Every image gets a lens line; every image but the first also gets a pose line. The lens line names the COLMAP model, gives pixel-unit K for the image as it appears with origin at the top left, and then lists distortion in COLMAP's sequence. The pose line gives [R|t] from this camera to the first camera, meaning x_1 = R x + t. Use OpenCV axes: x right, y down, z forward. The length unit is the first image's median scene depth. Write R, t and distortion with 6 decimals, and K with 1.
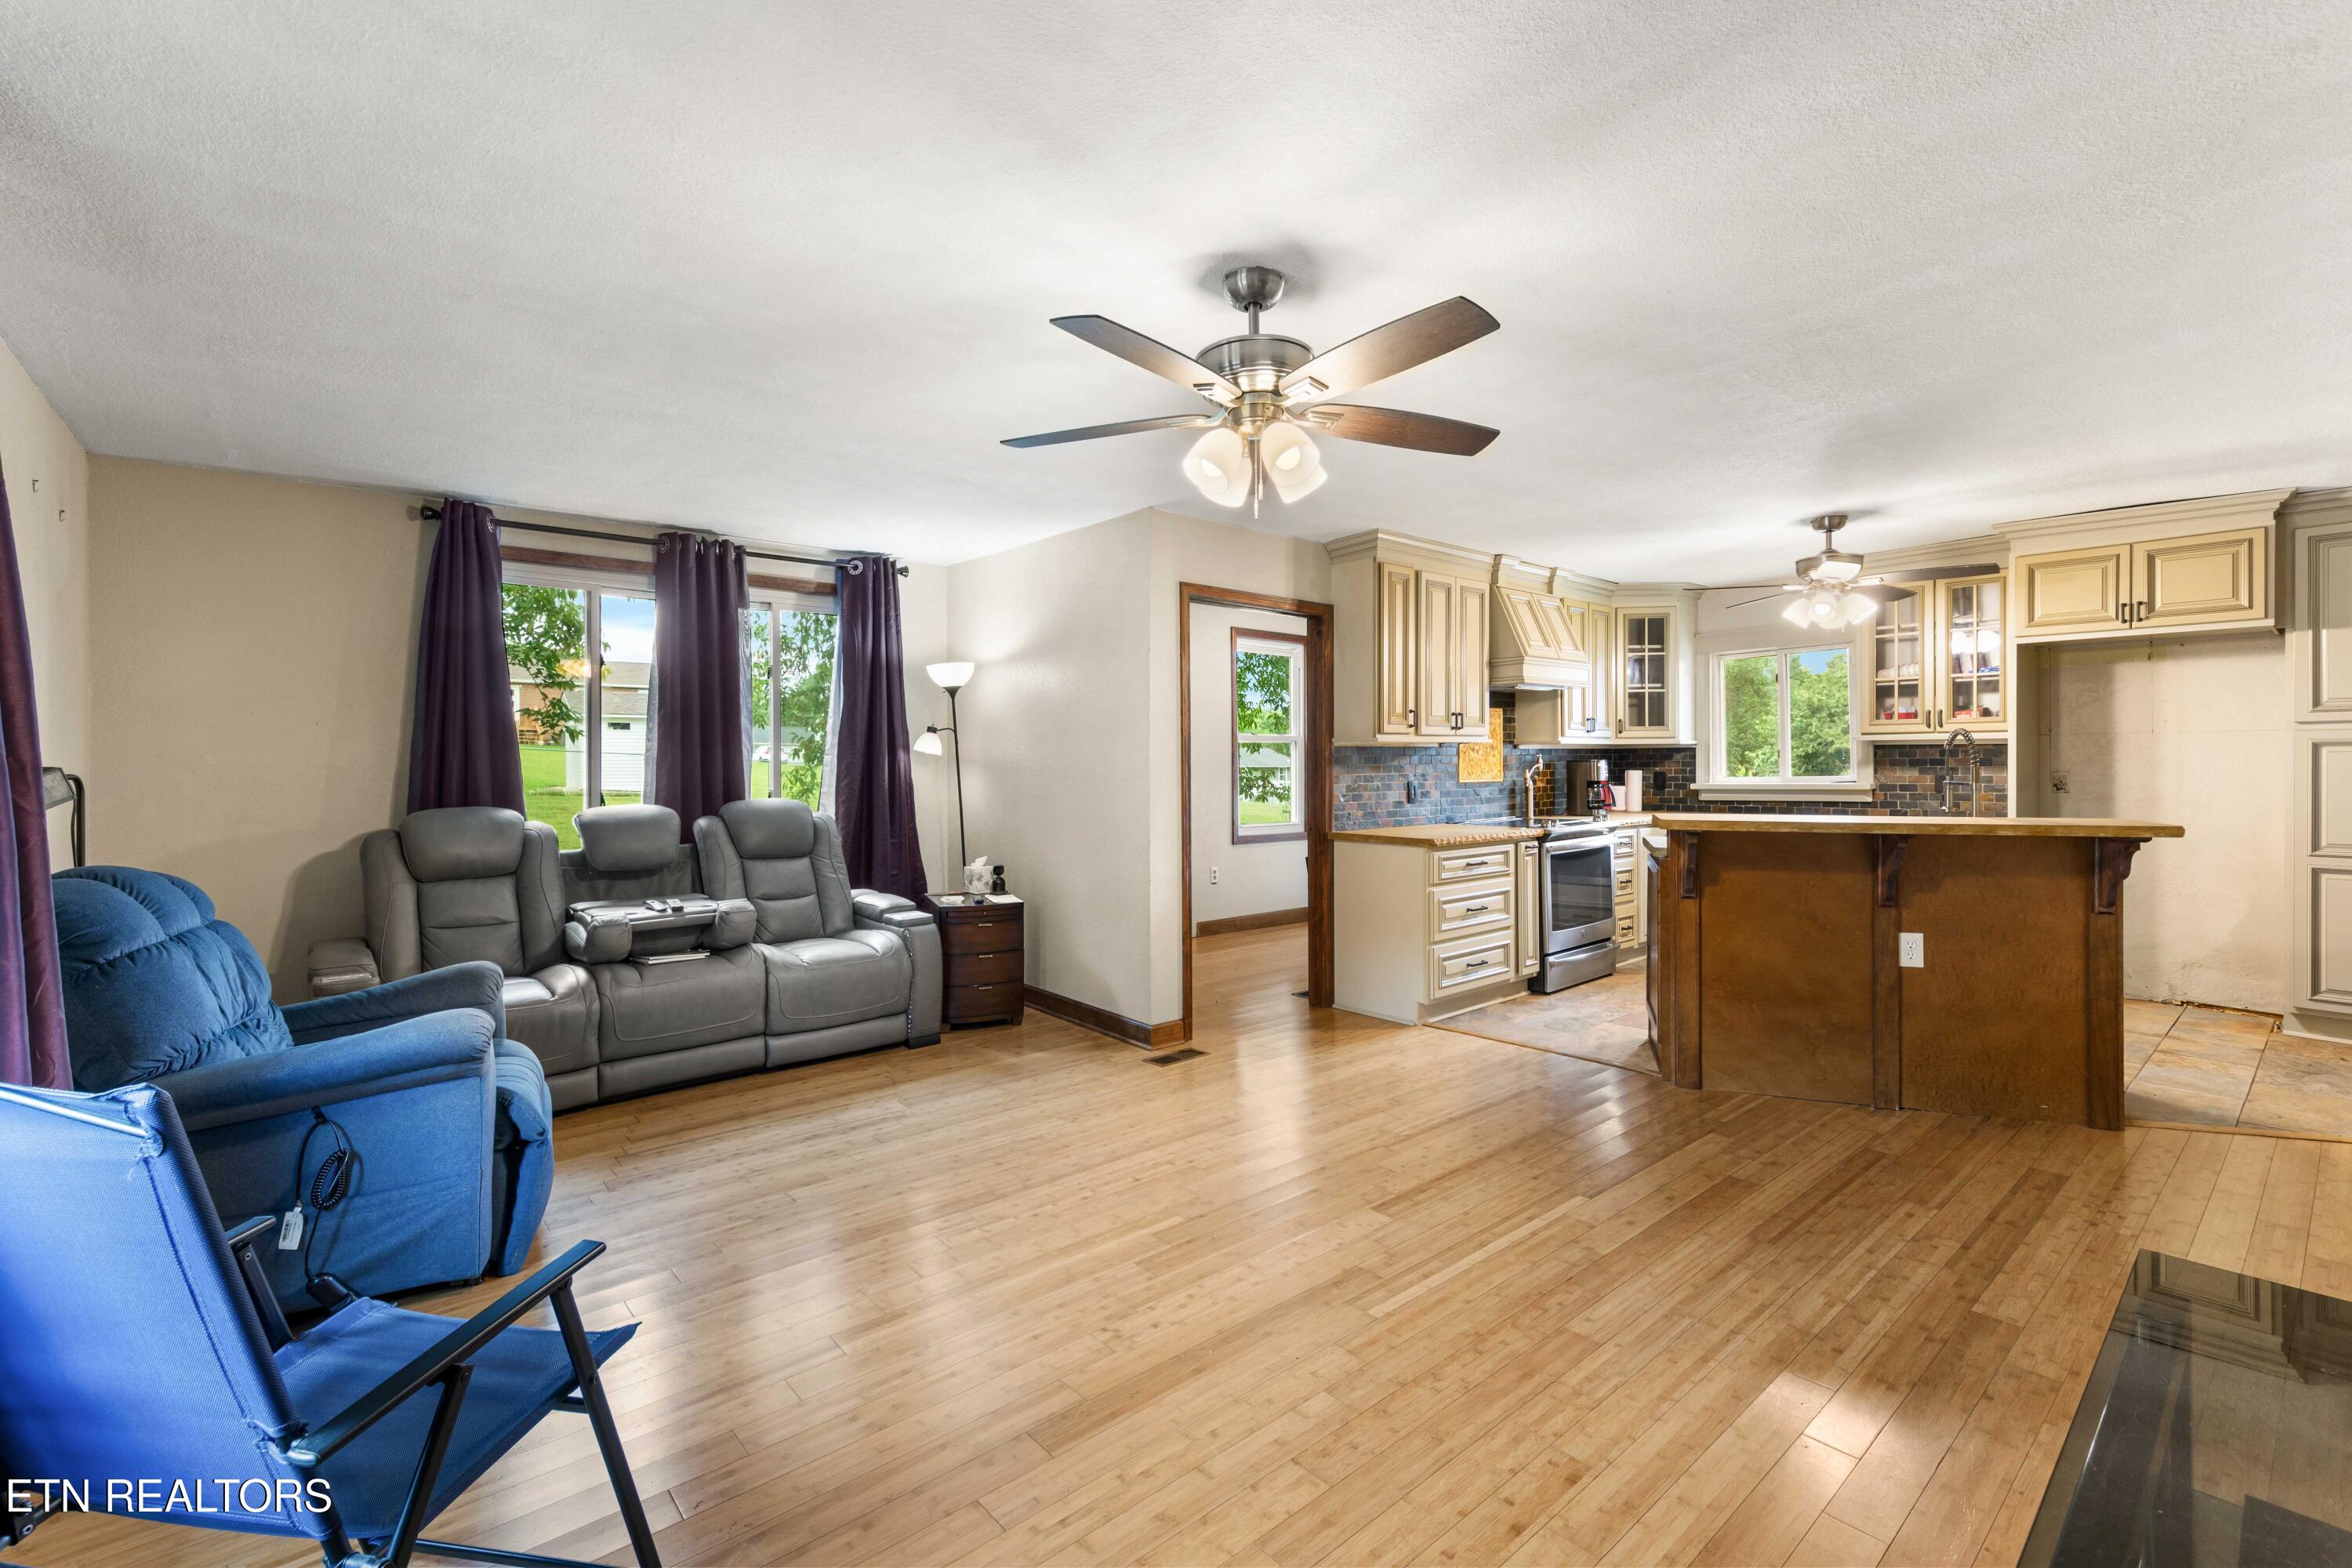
lens RADIAL K [[1012.4, 0, 1179.8], [0, 1012.4, 773.4], [0, 0, 1]] dist [-0.000382, 0.000028]
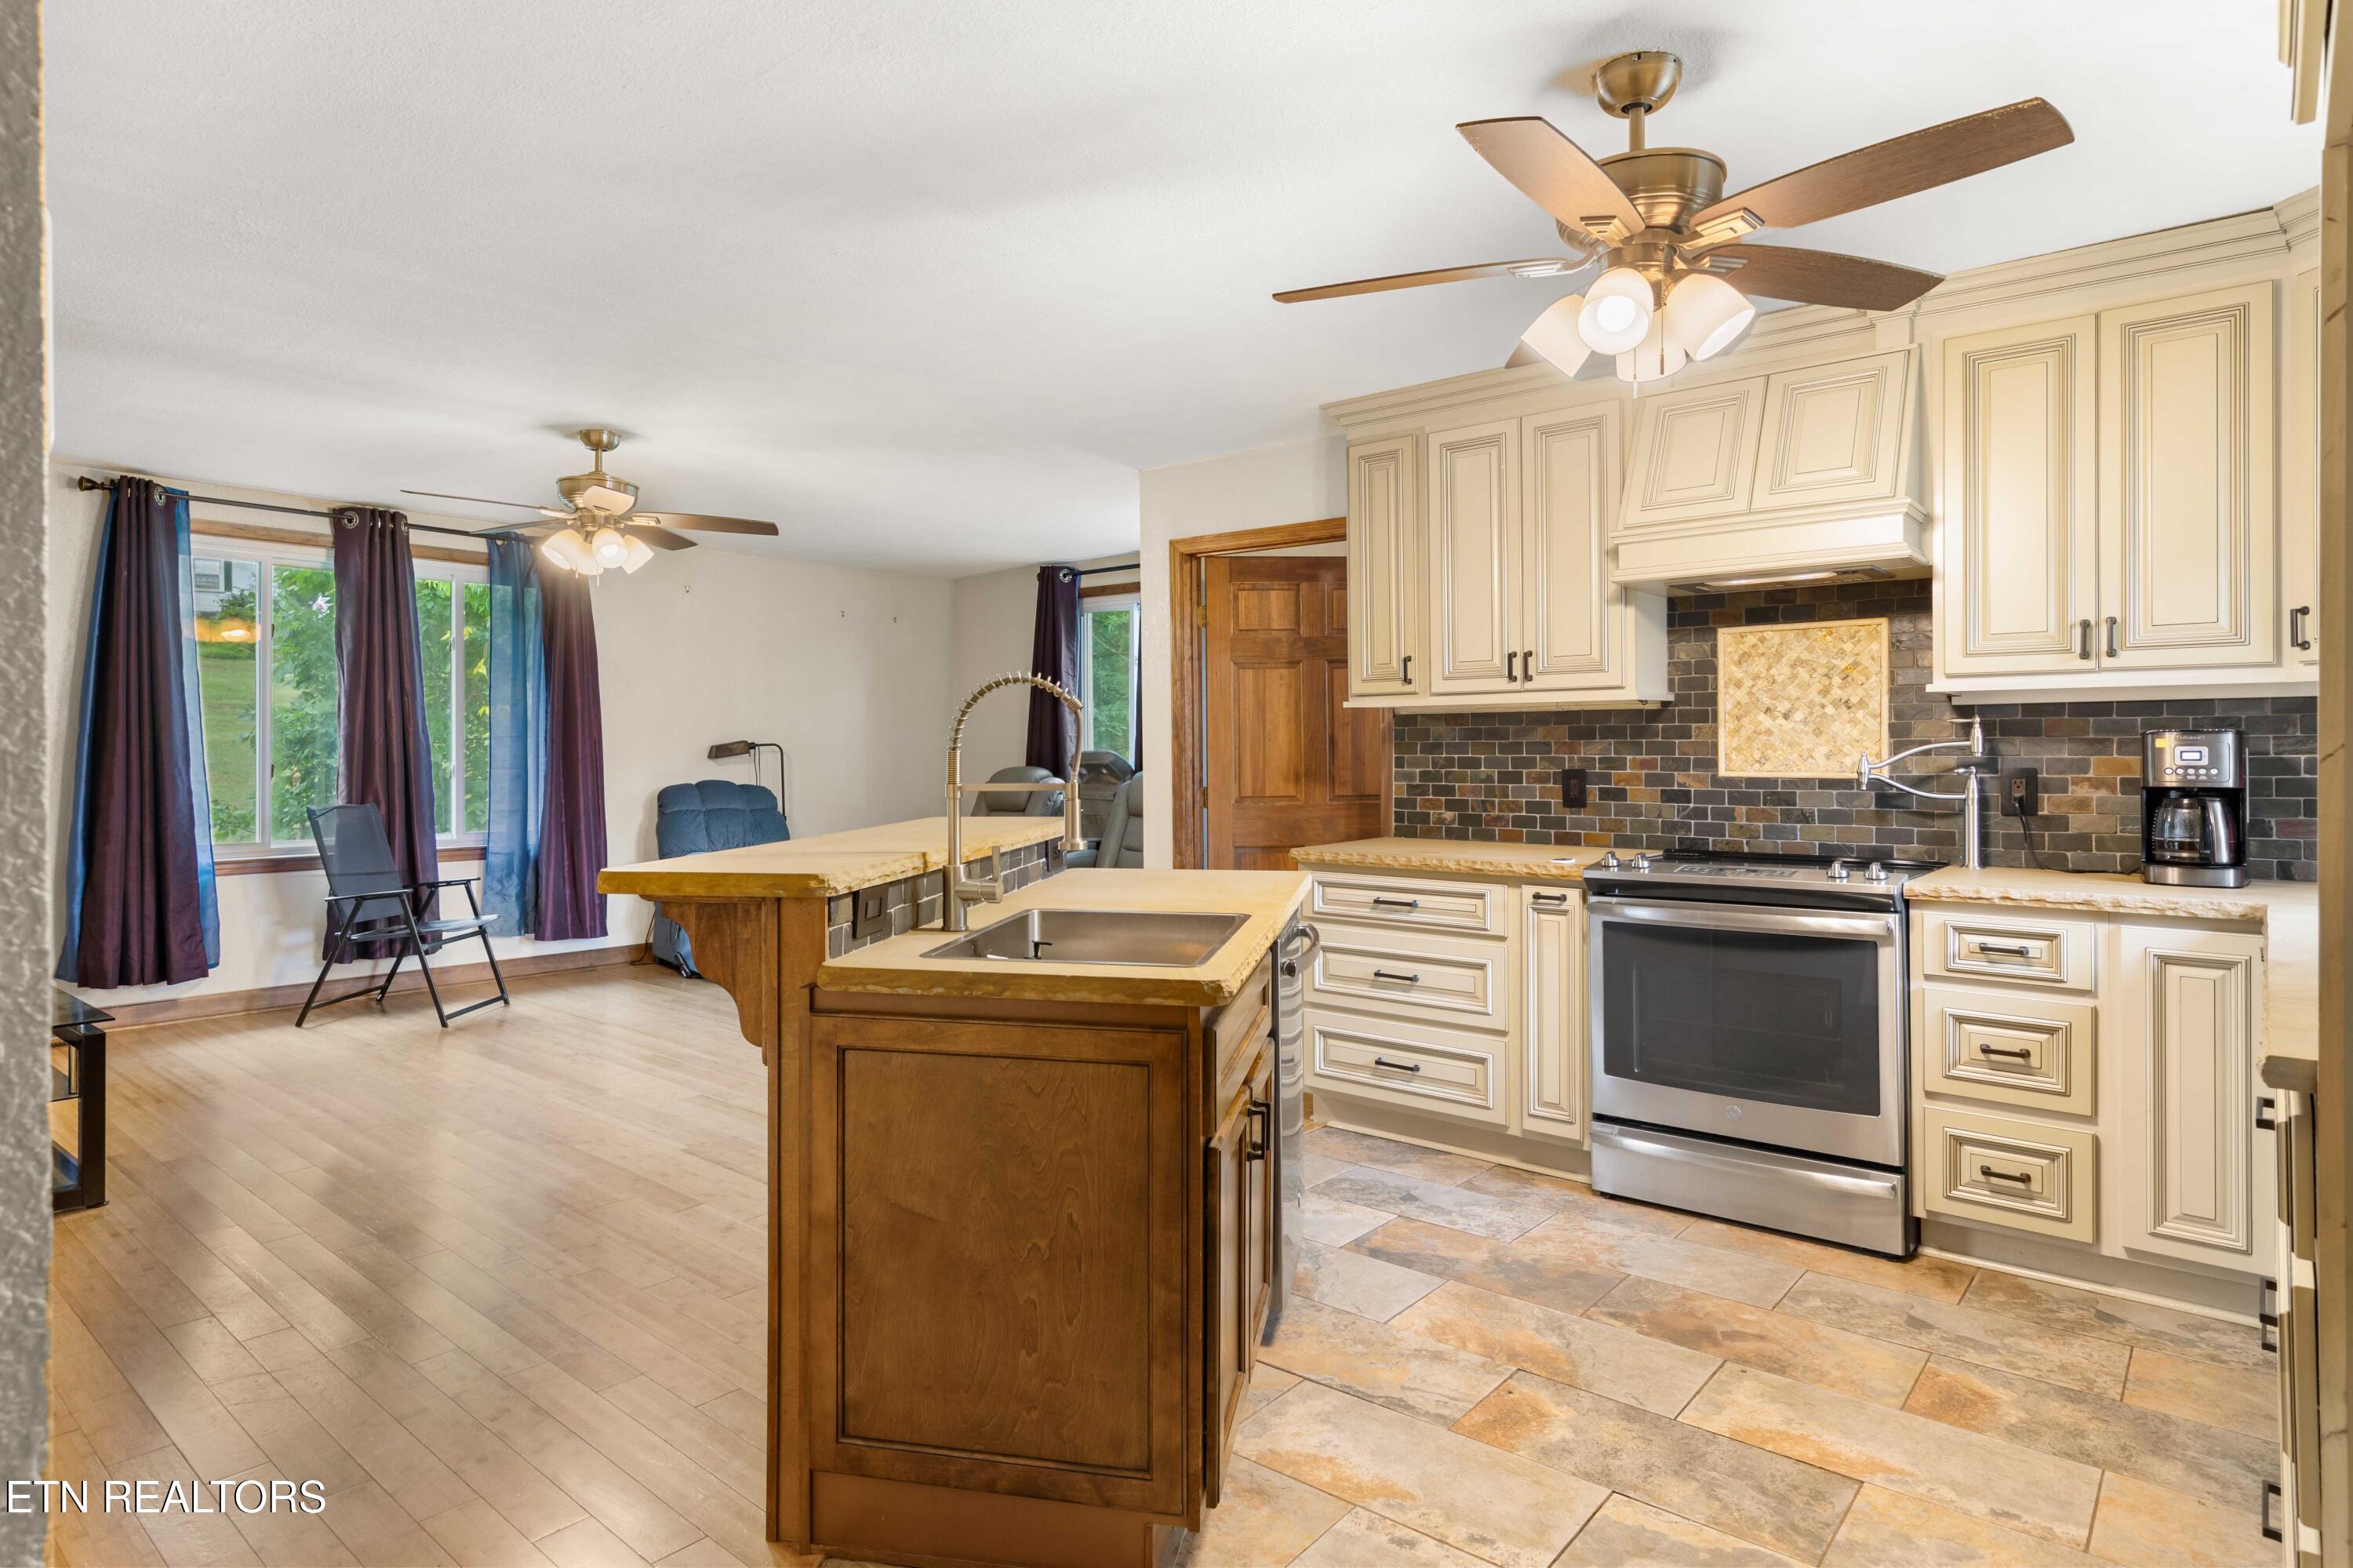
lens RADIAL K [[1272.8, 0, 1167.6], [0, 1272.8, 761.0], [0, 0, 1]] dist [-0.002159, -0.001100]
pose [[0.166680, 0.019181, -0.985825, 0.961754], [-0.007121, 0.999808, 0.018249, -0.009399], [0.985985, 0.003978, 0.166784, 0.682120]]
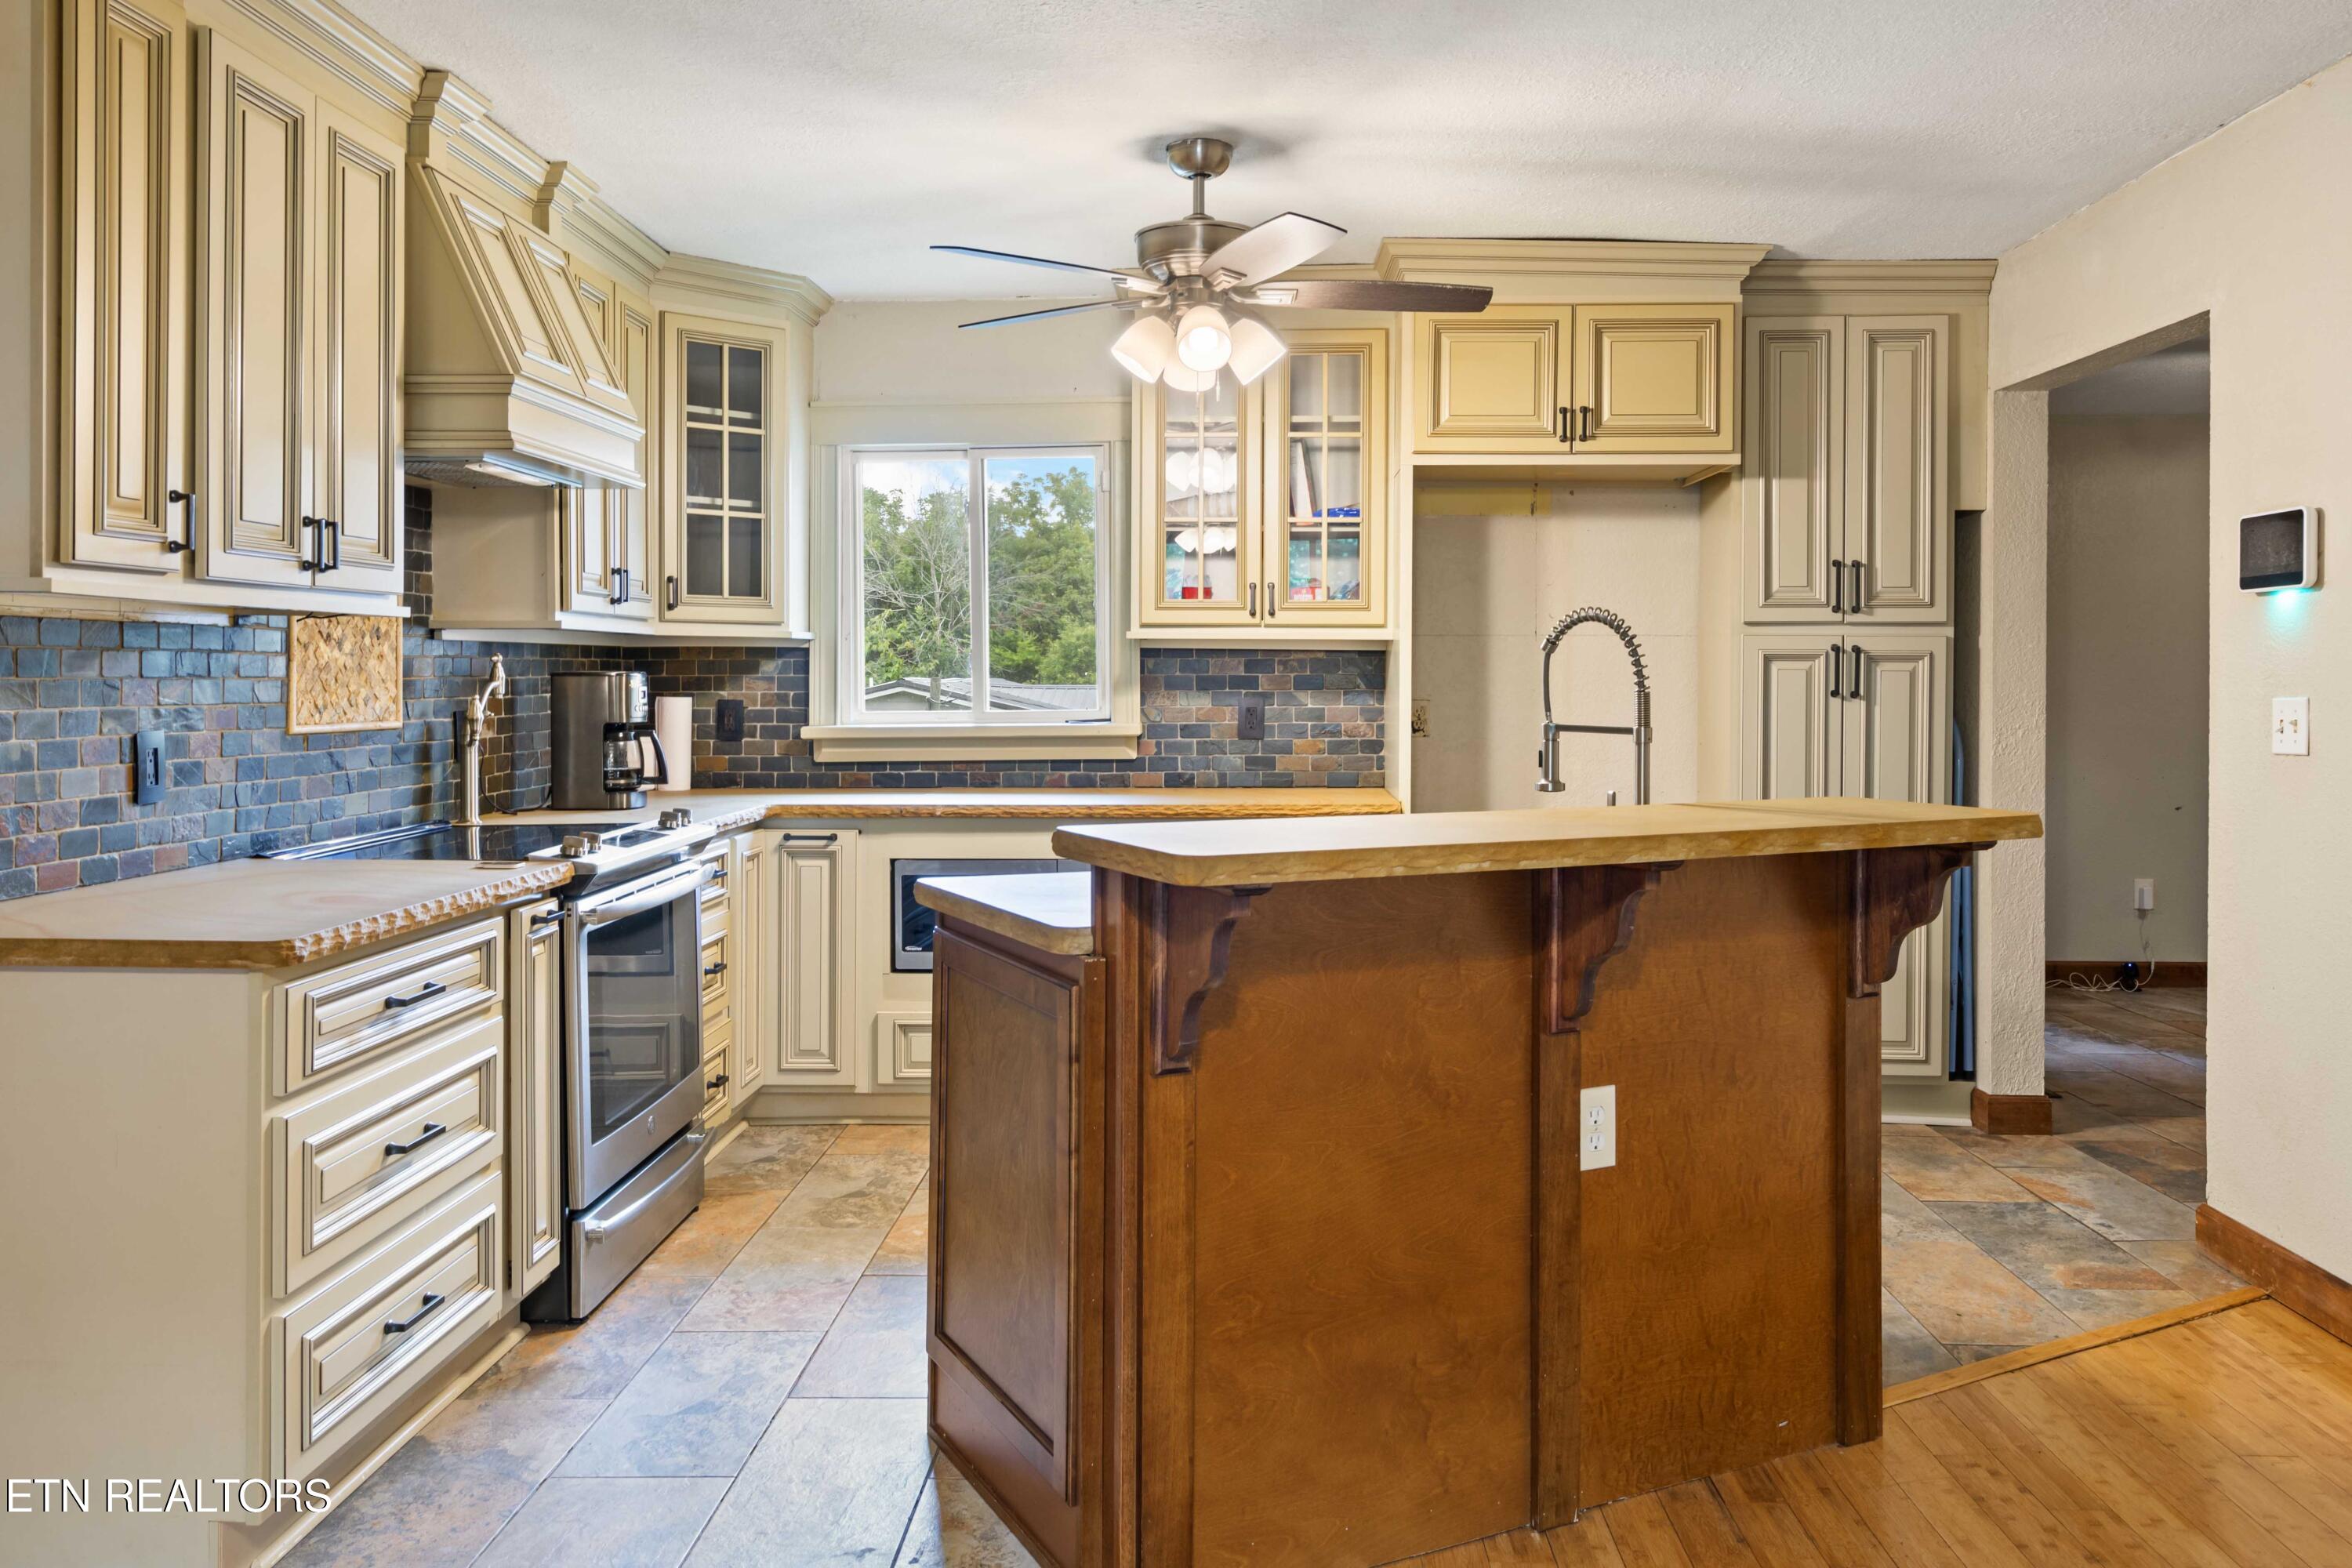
lens RADIAL K [[1755.6, 0, 1187.4], [0, 1755.6, 687.4], [0, 0, 1]] dist [0.009422, -0.006383]
pose [[0.671901, 0.004339, 0.740628, 0.046102], [0.001394, 0.999974, -0.007122, -0.002090], [-0.740640, 0.005818, 0.671877, 0.421785]]
